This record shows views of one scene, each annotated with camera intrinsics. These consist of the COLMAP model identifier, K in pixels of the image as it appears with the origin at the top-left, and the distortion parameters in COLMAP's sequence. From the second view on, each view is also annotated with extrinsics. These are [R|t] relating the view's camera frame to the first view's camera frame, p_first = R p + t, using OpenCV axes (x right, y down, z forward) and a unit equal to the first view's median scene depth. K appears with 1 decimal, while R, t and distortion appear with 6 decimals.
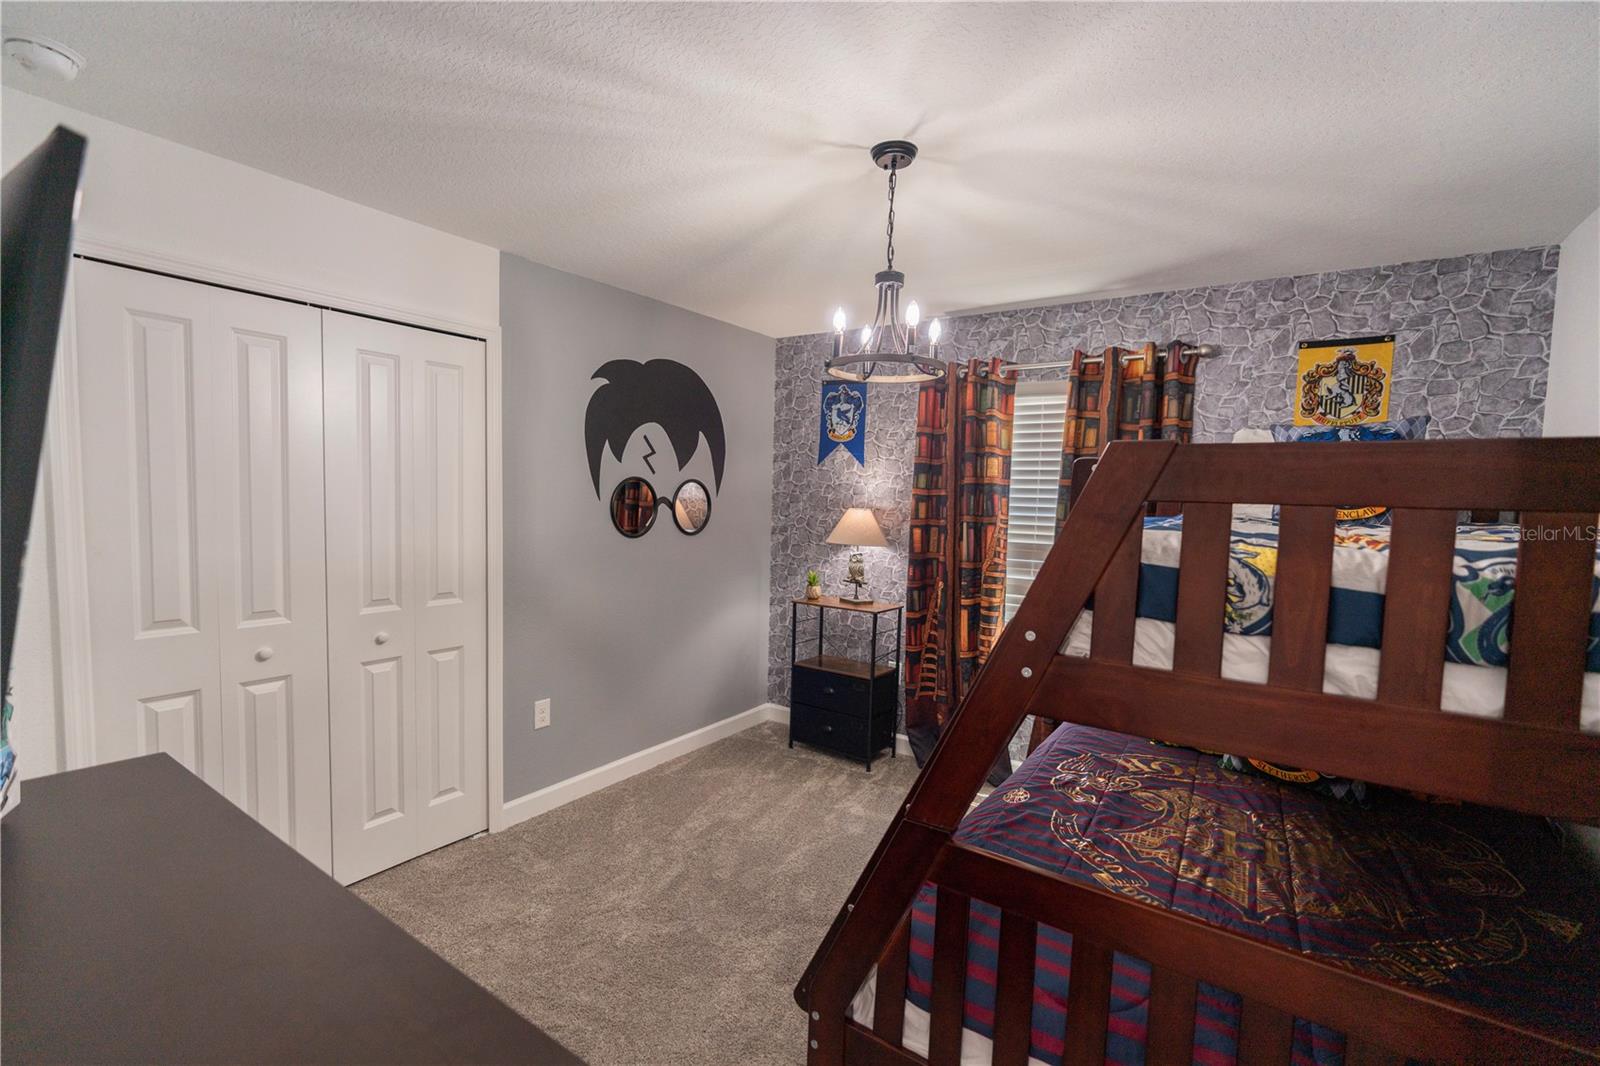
lens RADIAL K [[713.1, 0, 793.1], [0, 713.1, 538.9], [0, 0, 1]] dist [-0.013785, 0.007545]
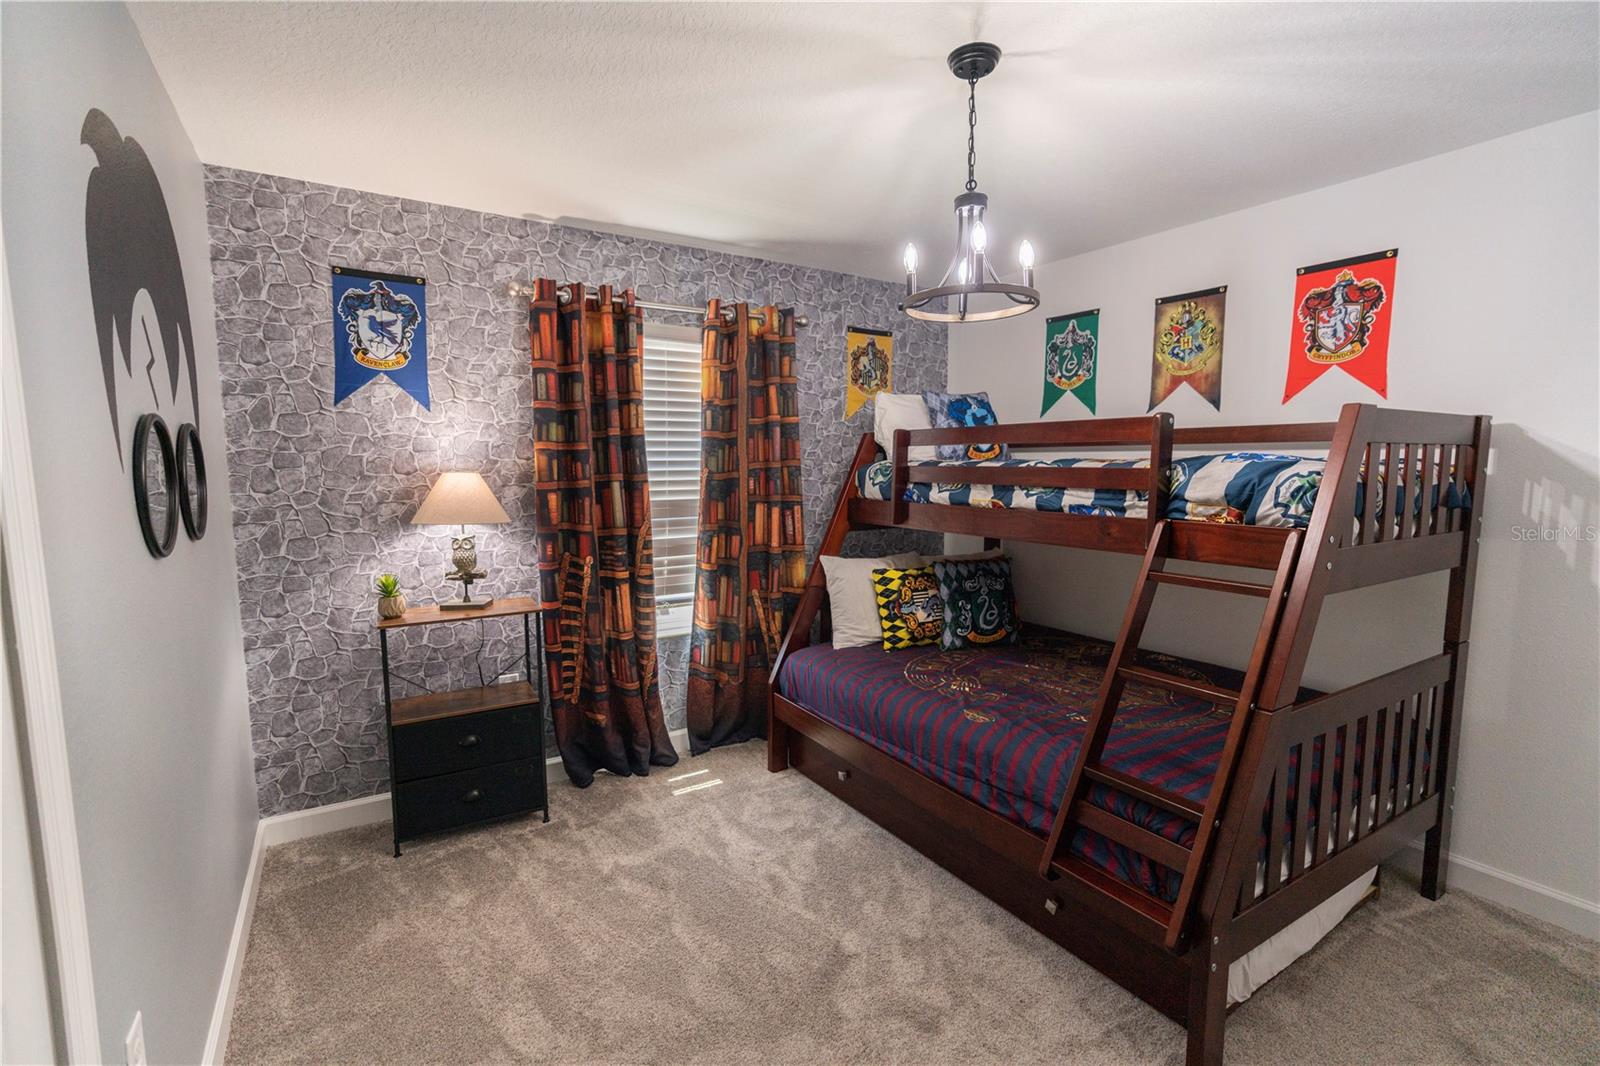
lens RADIAL K [[716.8, 0, 800.0], [0, 716.8, 533.0], [0, 0, 1]] dist [-0.010531, 0.000333]
pose [[0.389537, -0.119530, 0.913222, -0.427465], [0.070923, 0.992491, 0.099653, -0.029847], [-0.918276, 0.025950, 0.395089, 0.436713]]
